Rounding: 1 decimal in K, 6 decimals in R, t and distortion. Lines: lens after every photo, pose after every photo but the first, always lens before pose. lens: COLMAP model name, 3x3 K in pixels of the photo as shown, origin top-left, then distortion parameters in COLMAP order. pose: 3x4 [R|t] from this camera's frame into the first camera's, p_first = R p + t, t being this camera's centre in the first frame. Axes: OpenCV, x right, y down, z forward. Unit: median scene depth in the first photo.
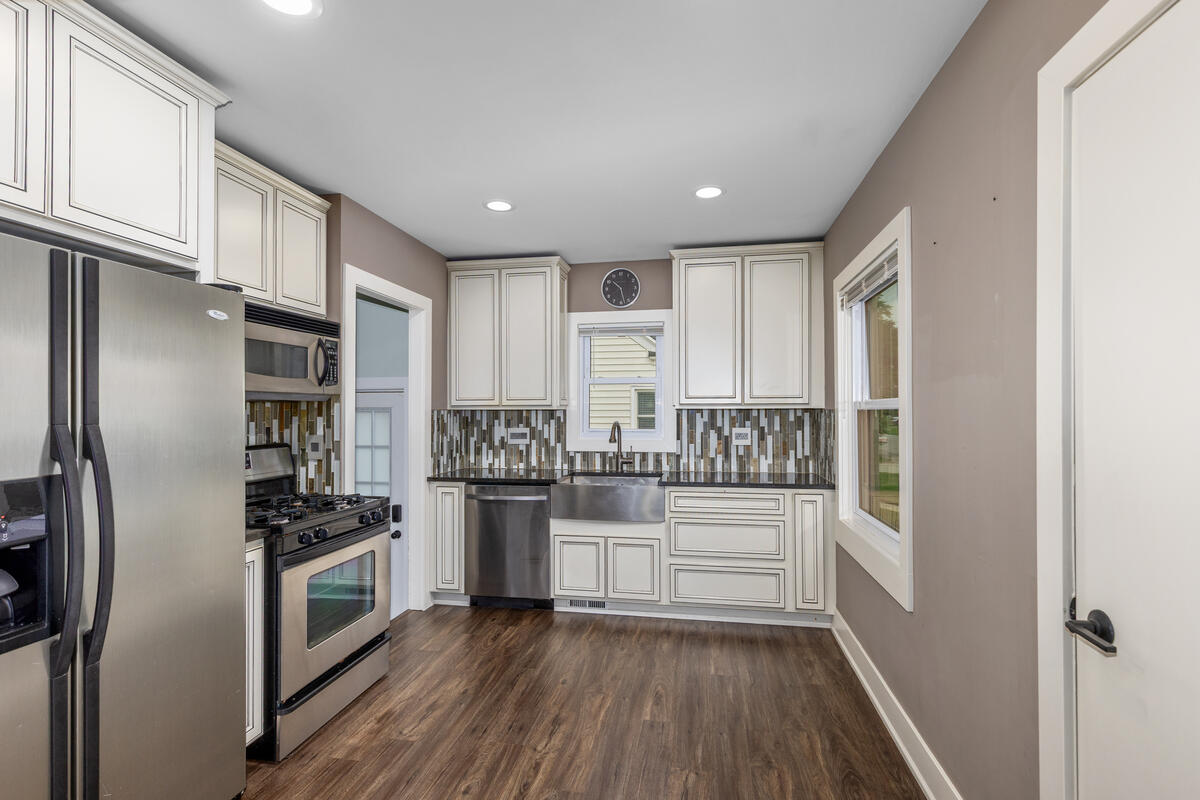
lens RADIAL K [[555.7, 0, 600.0], [0, 555.7, 400.0], [0, 0, 1]] dist [-0.001075, -0.000239]
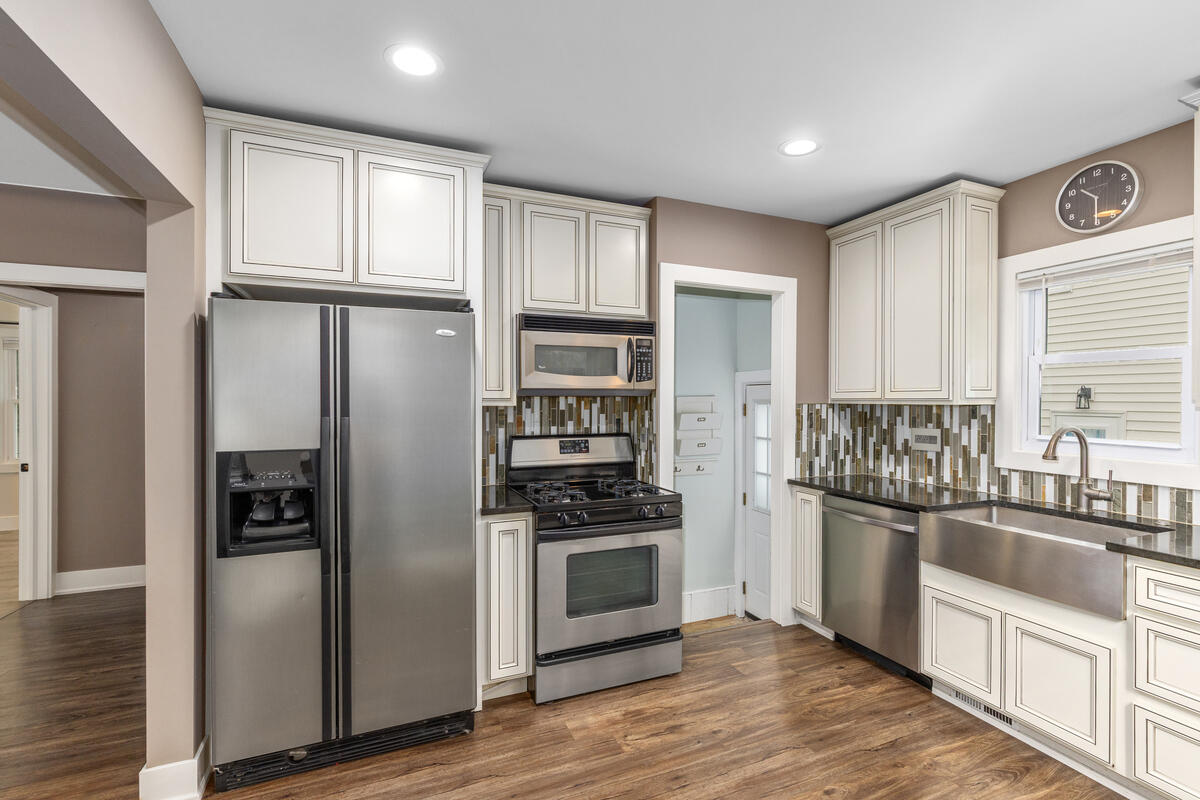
lens RADIAL K [[536.1, 0, 600.0], [0, 536.1, 400.0], [0, 0, 1]] dist [0.001177, -0.000402]
pose [[0.544373, 0.004647, -0.838831, 0.233957], [0.013276, 0.999812, 0.014154, -0.004501], [0.838738, -0.018842, 0.544209, 0.262838]]
